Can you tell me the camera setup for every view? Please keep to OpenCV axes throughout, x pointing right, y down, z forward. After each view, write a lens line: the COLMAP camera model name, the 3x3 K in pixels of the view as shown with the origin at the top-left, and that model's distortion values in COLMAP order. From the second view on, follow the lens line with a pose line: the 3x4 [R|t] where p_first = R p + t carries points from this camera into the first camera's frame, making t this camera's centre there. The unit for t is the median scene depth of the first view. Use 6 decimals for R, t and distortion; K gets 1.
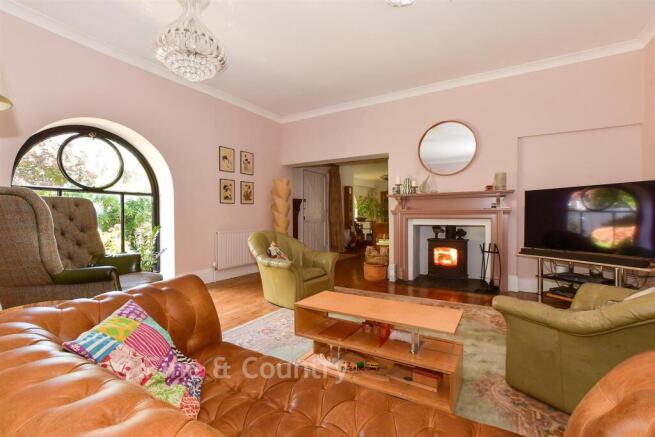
lens RADIAL K [[290.6, 0, 328.0], [0, 290.6, 219.8], [0, 0, 1]] dist [-0.003900, -0.000347]
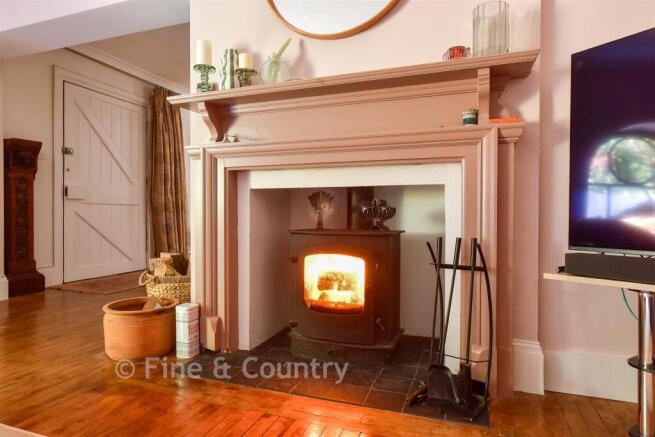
lens RADIAL K [[393.3, 0, 327.9], [0, 393.3, 217.4], [0, 0, 1]] dist [0.008842, 0.001167]
pose [[0.981378, 0.001559, 0.192082, 0.315111], [-0.001644, 0.999999, 0.000282, 0.055017], [-0.192082, -0.000593, 0.981379, 0.569363]]
